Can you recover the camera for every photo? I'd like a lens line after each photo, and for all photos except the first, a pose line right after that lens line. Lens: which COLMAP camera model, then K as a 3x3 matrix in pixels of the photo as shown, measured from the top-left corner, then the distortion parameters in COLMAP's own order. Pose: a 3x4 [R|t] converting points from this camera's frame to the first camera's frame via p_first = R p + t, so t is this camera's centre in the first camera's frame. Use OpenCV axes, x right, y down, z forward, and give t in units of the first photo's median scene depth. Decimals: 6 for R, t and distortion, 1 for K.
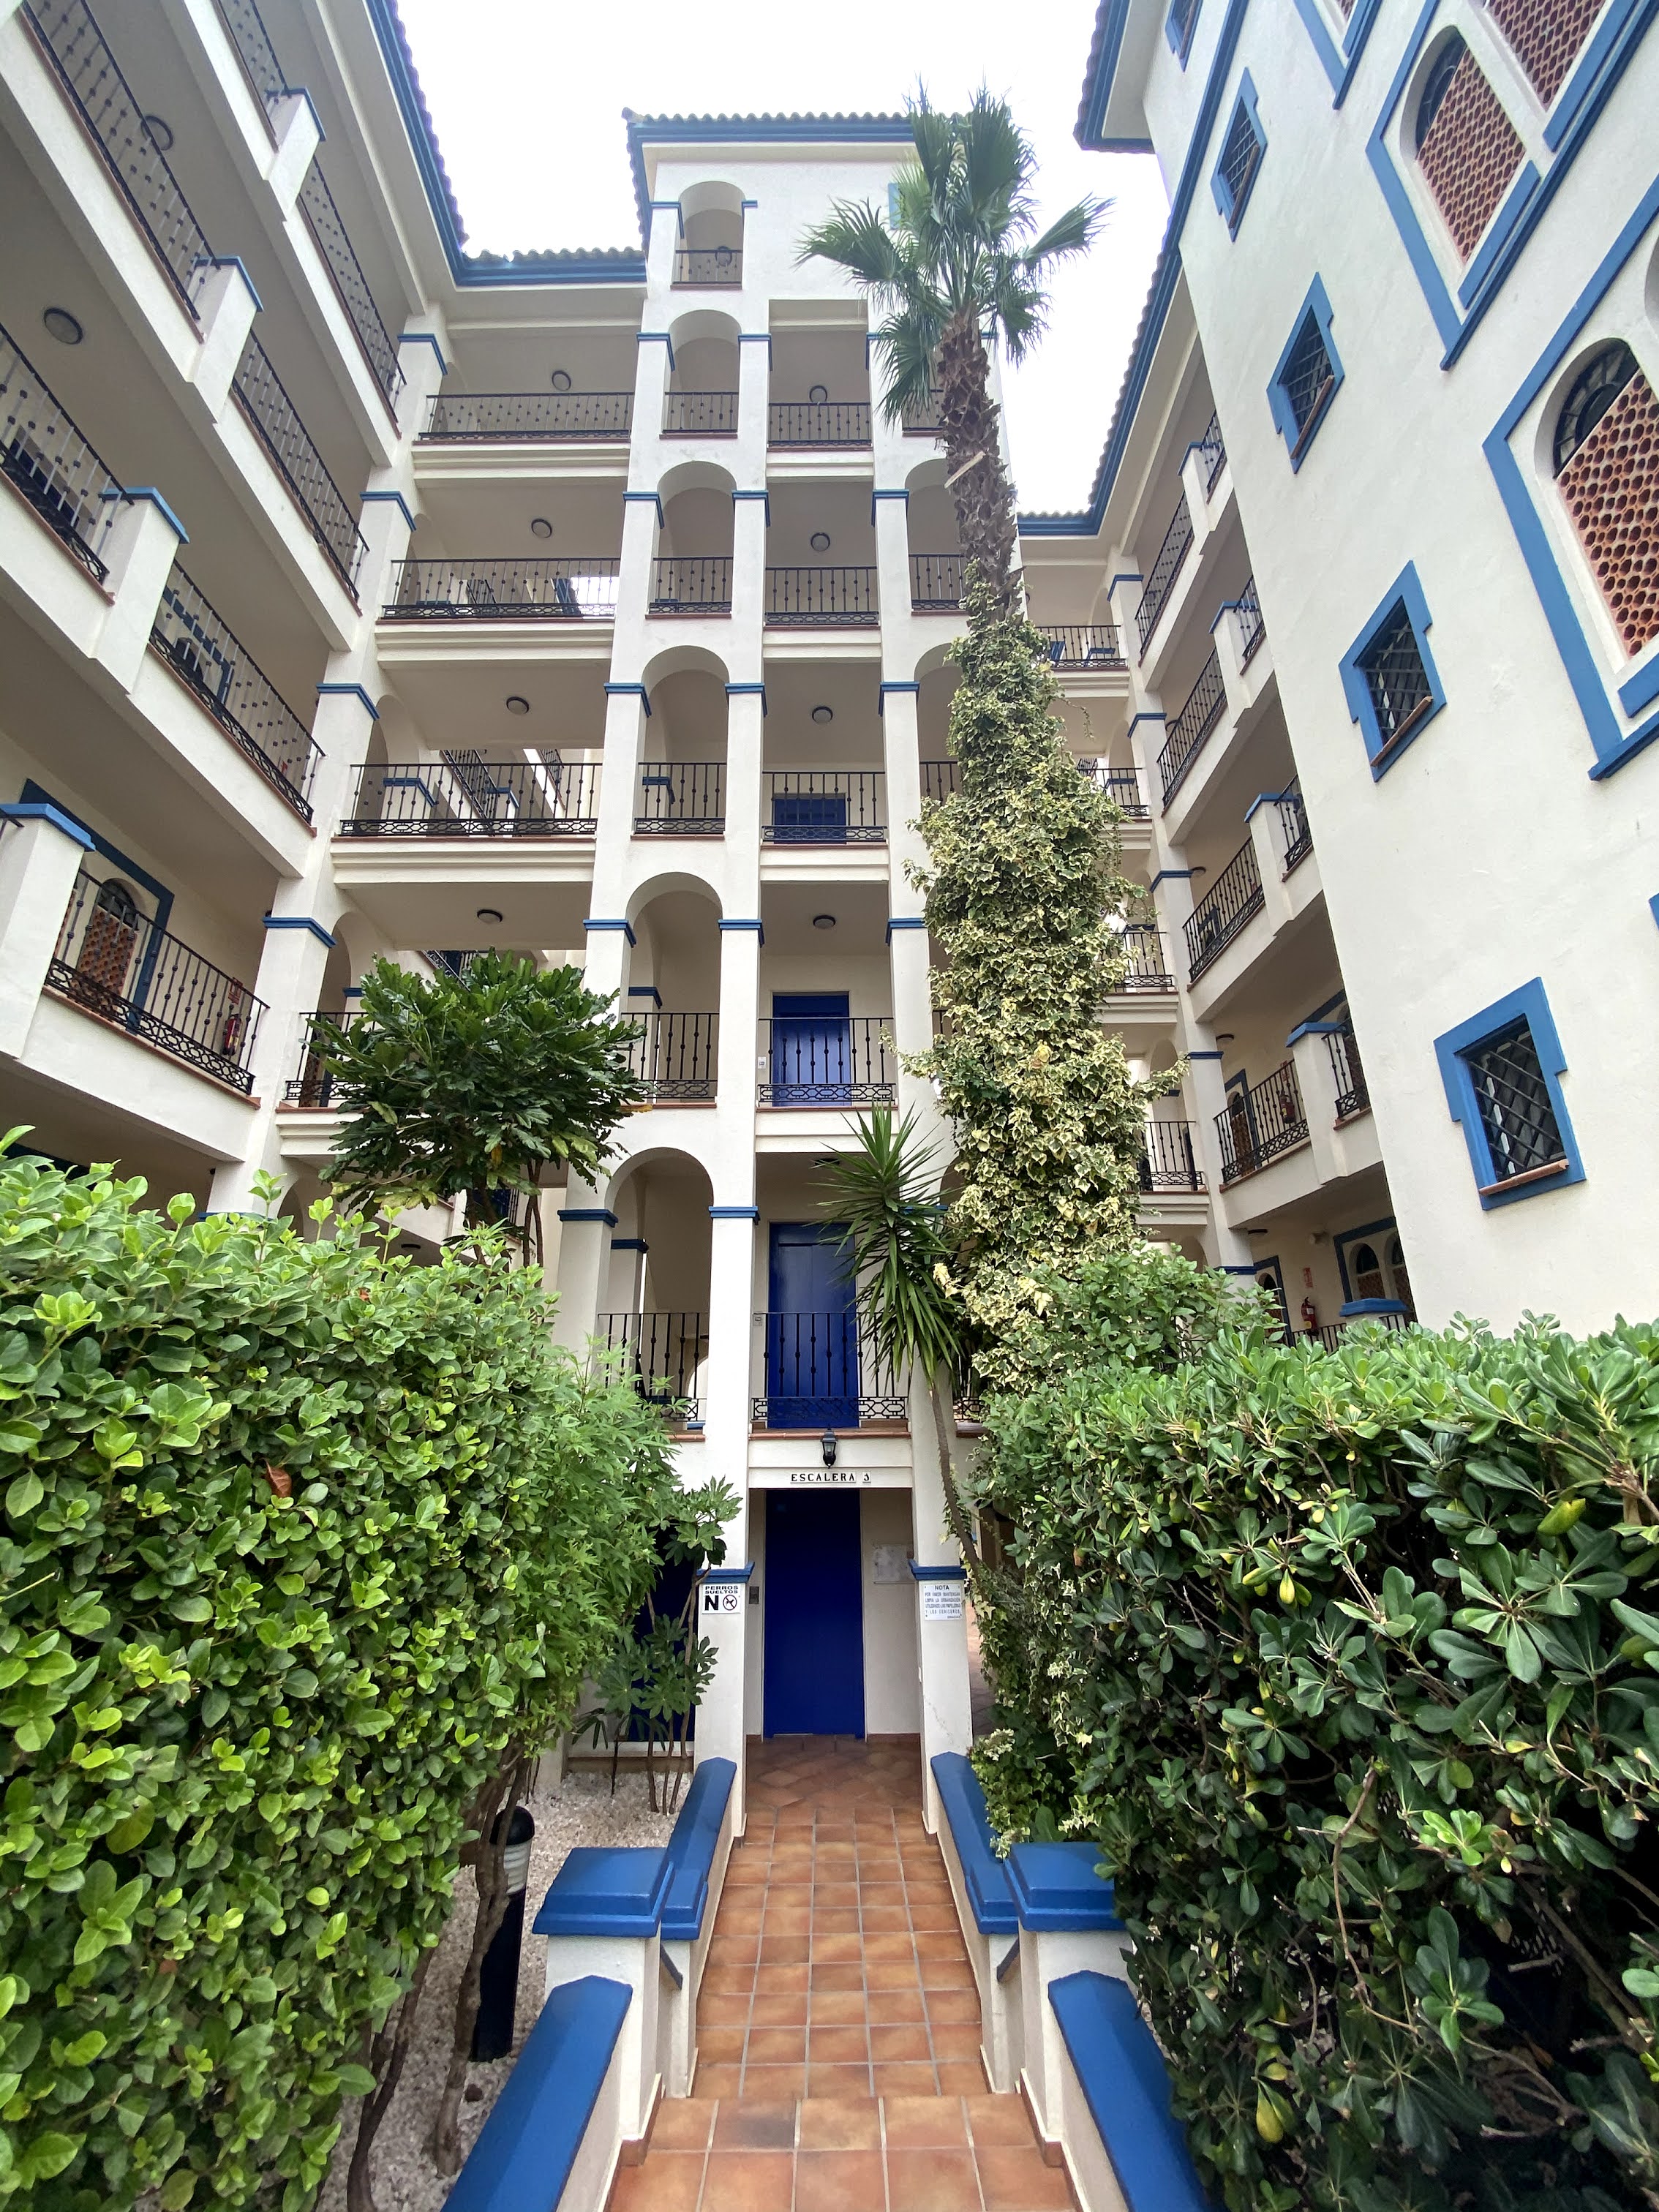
lens RADIAL K [[907.5, 0, 820.8], [0, 907.5, 1089.1], [0, 0, 1]] dist [0.028067, -0.027586]
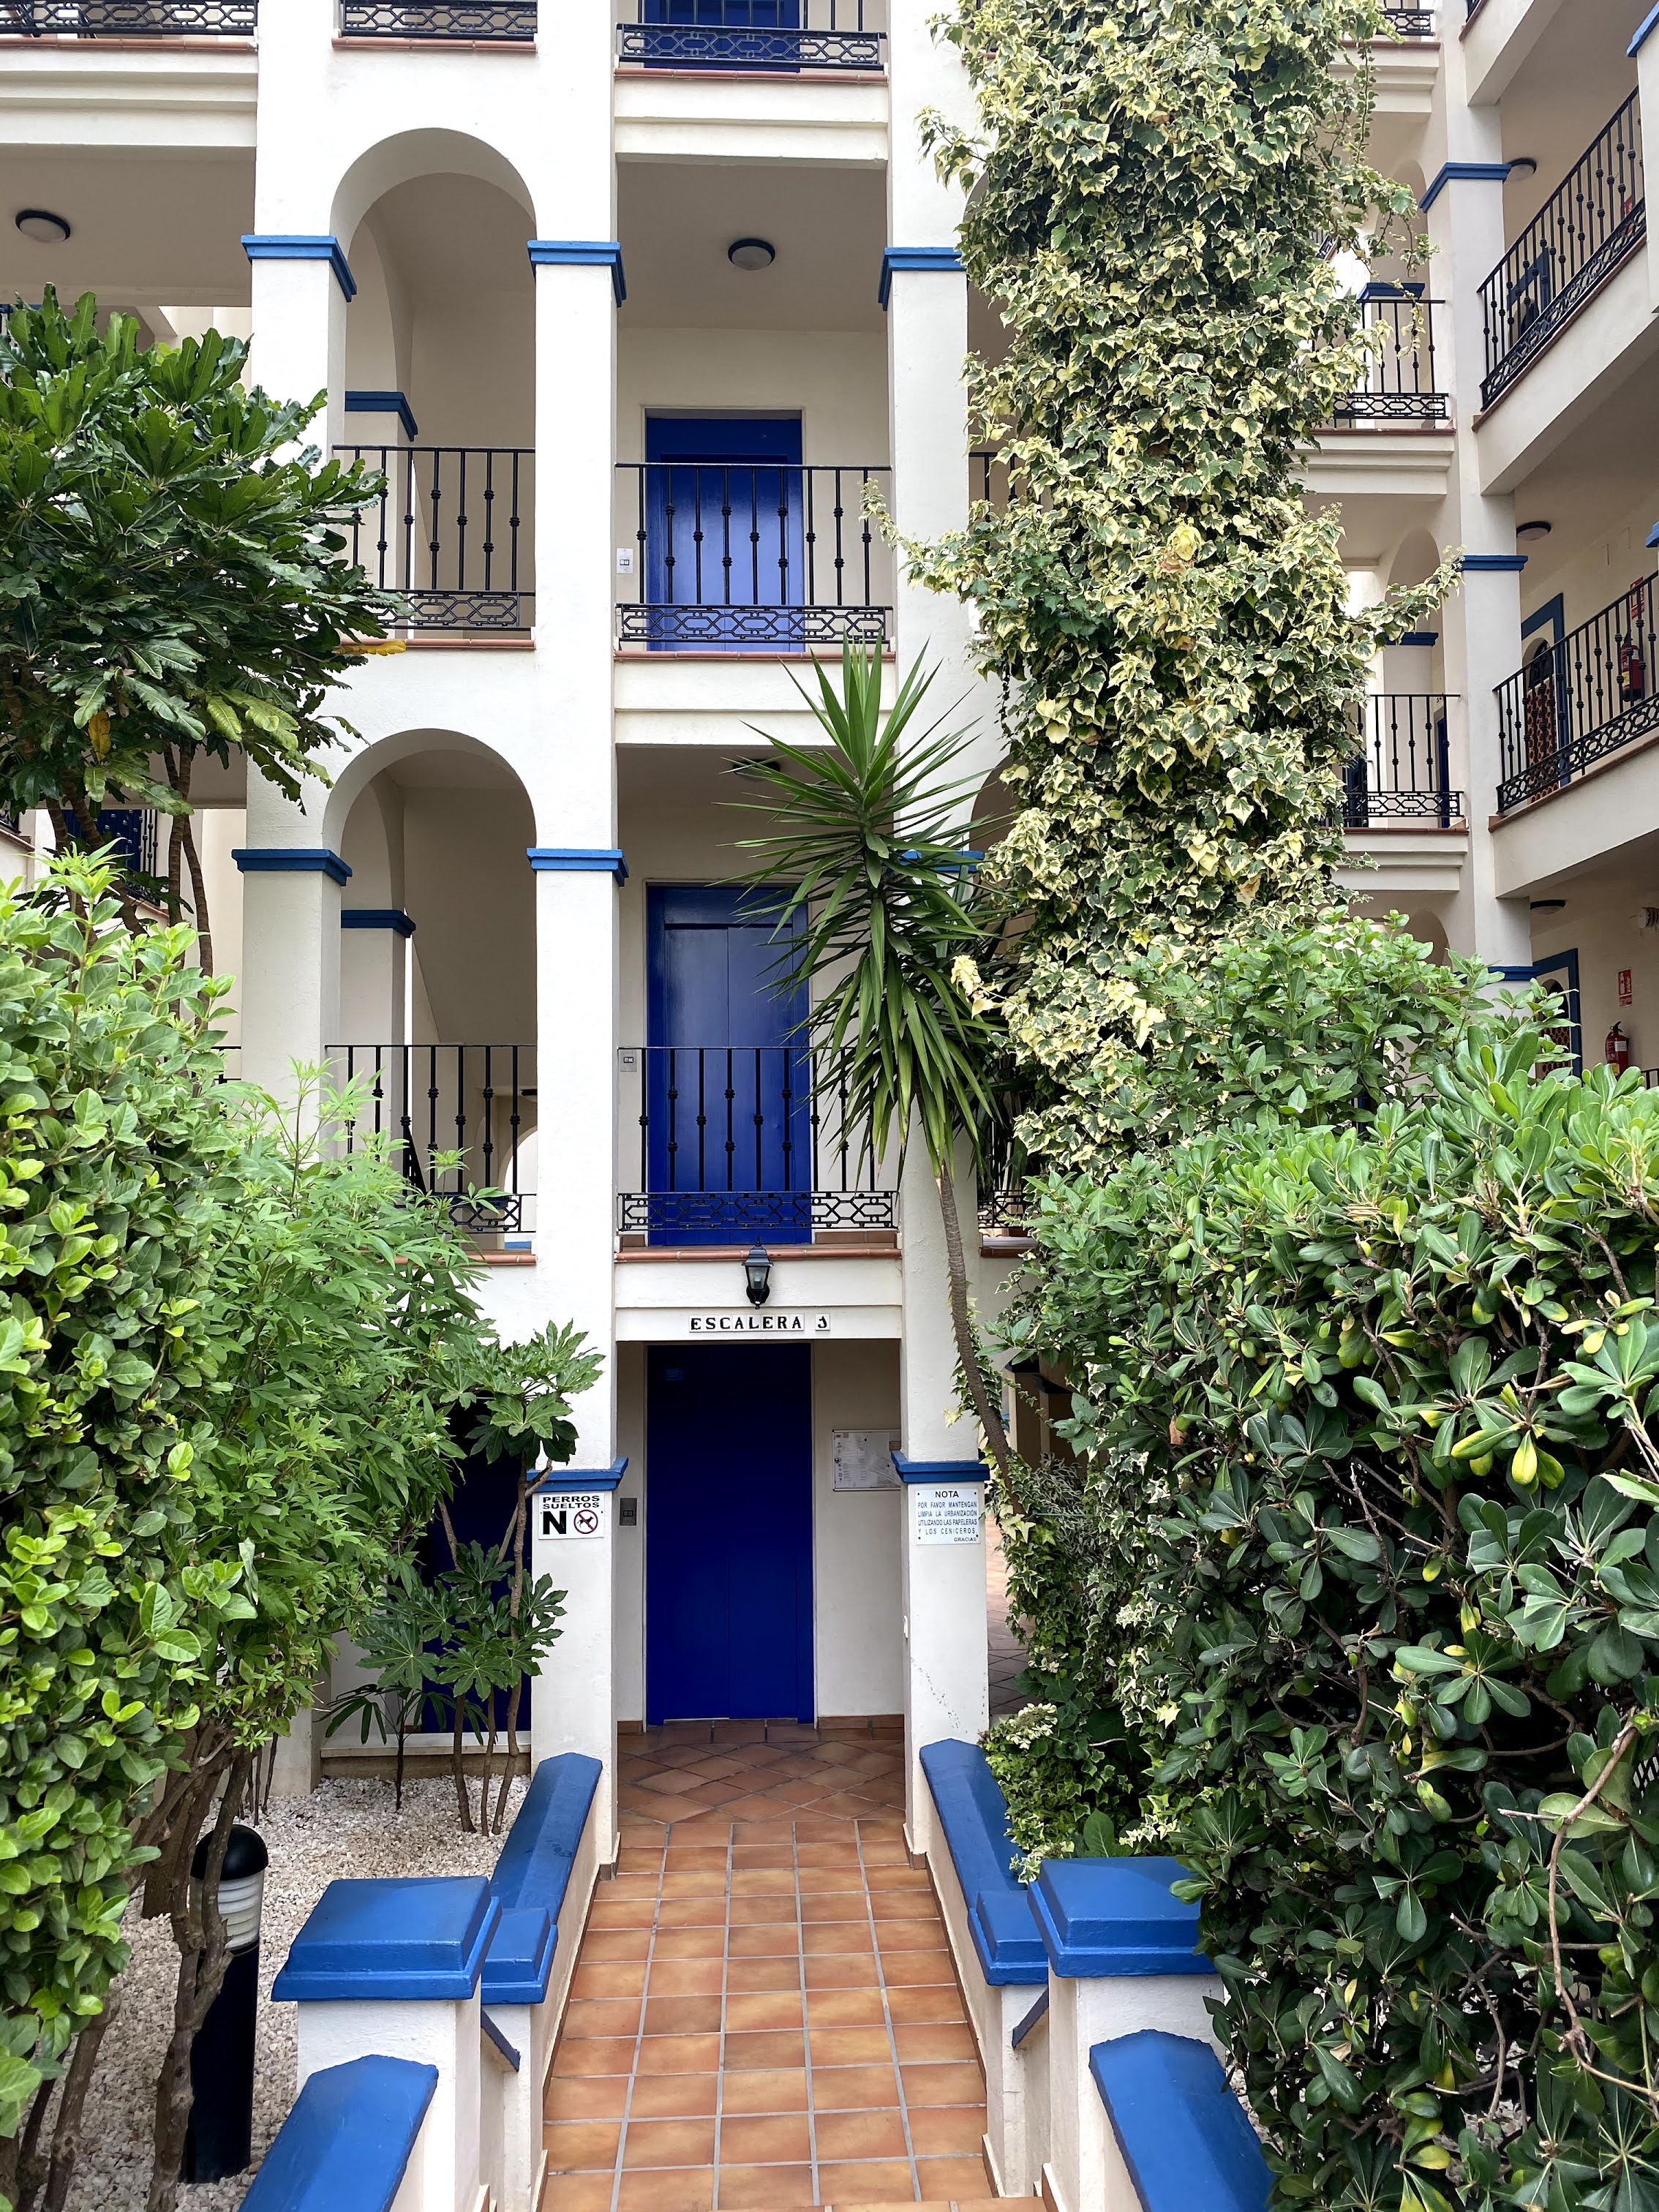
lens RADIAL K [[1705.9, 0, 829.5], [0, 1705.9, 1106.0], [0, 0, 1]] dist [0.099348, -0.181159]
pose [[0.998817, 0.002340, 0.048571, 0.002708], [-0.015234, 0.963623, 0.266832, 0.009878], [-0.046180, -0.267256, 0.962518, 0.004051]]
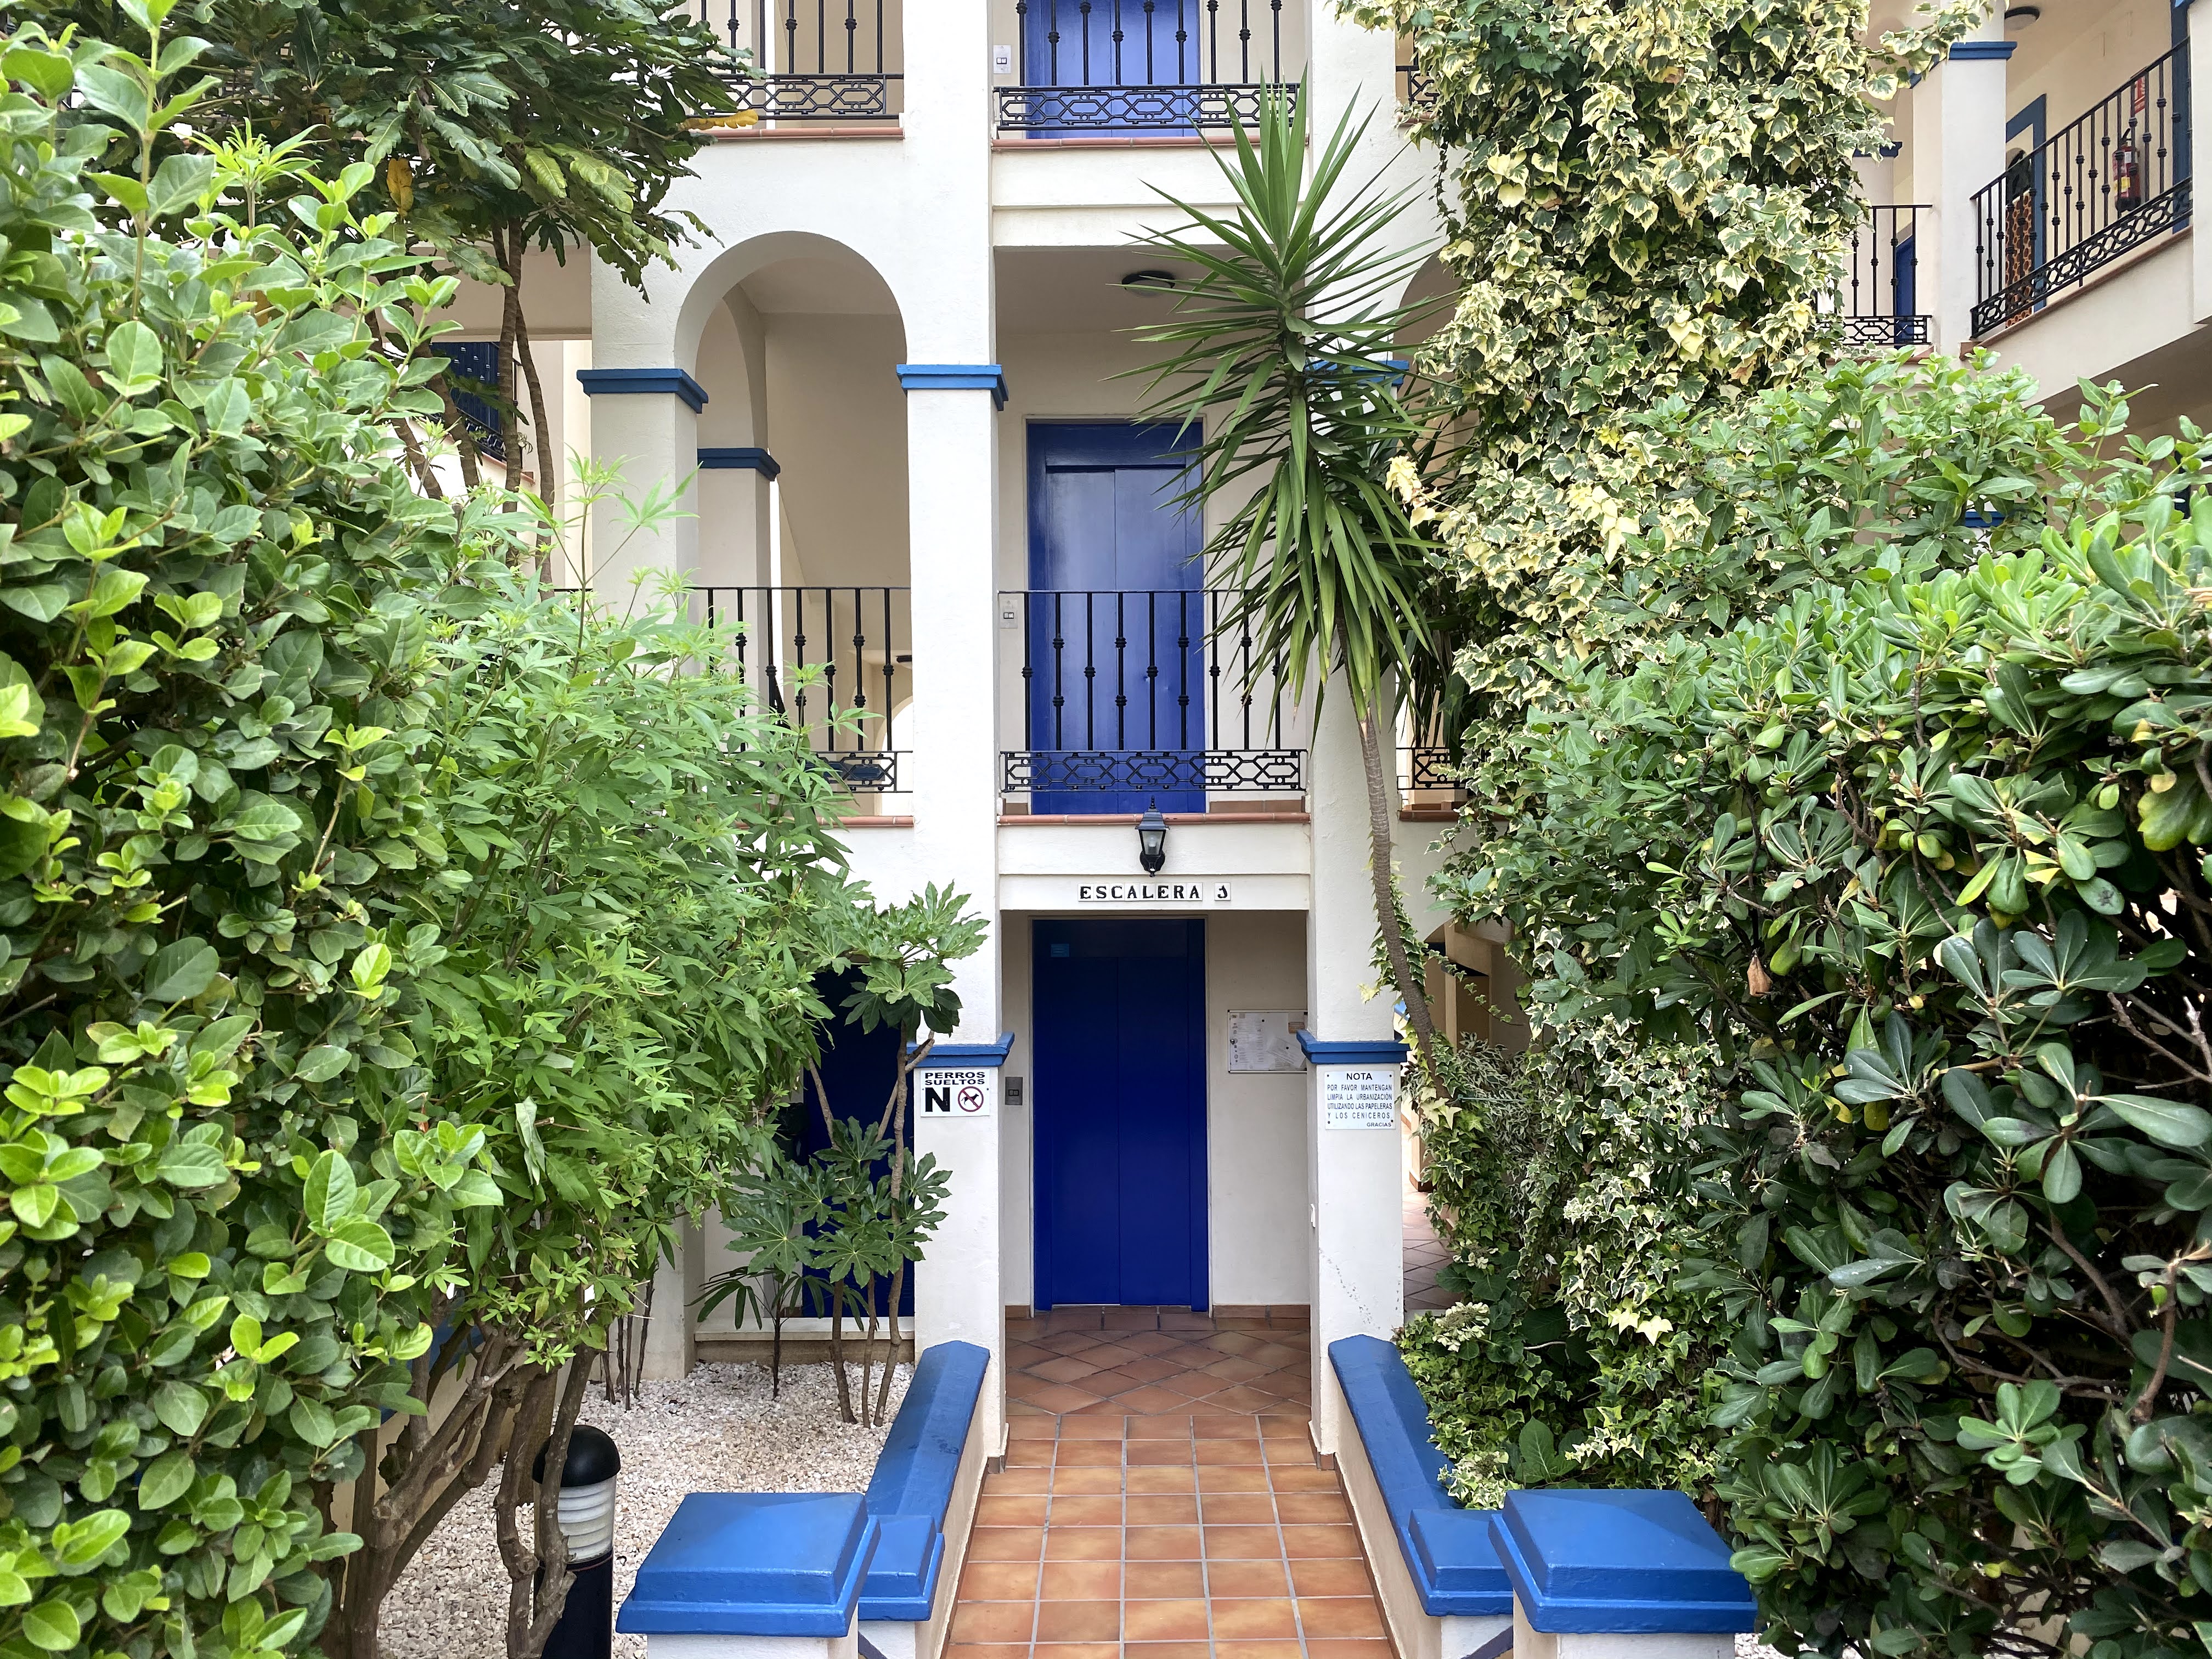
lens RADIAL K [[1705.9, 0, 1104.0], [0, 1705.9, 840.6], [0, 0, 1]] dist [0.099348, -0.181159]
pose [[0.999943, 0.001104, -0.010621, -0.010503], [0.002630, 0.938552, 0.345128, 0.076153], [0.010349, -0.345136, 0.938496, 0.113781]]
